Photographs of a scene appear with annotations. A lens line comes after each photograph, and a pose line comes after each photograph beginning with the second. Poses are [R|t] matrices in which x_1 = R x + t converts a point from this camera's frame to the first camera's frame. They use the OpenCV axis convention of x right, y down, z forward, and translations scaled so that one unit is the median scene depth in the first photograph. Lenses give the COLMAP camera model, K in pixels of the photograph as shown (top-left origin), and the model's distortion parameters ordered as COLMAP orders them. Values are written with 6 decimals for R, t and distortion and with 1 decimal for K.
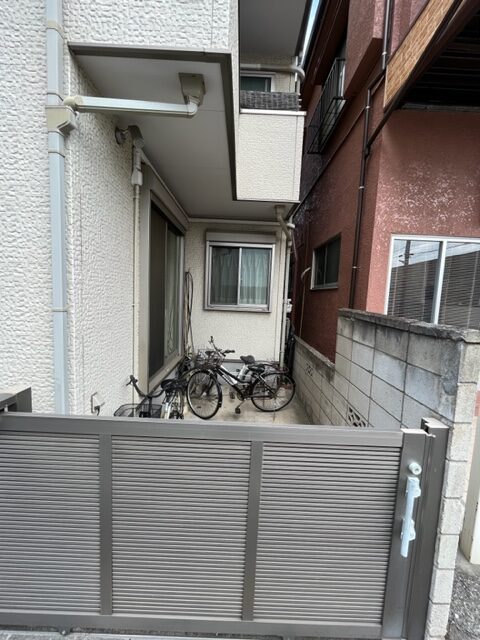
lens RADIAL K [[260.3, 0, 240.0], [0, 260.3, 320.0], [0, 0, 1]] dist [0.000487, -0.000050]
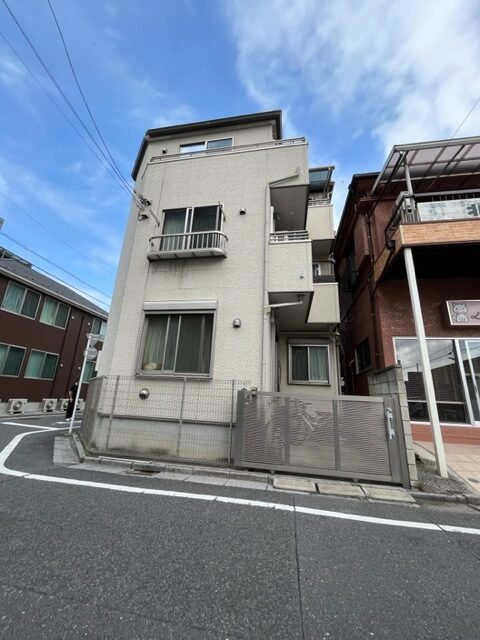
lens RADIAL K [[260.3, 0, 240.0], [0, 260.3, 320.0], [0, 0, 1]] dist [0.000487, -0.000050]
pose [[0.984057, -0.048424, -0.171135, -0.143991], [-0.021412, 0.922967, -0.384282, 0.237930], [0.176560, 0.381820, 0.907216, -0.736567]]
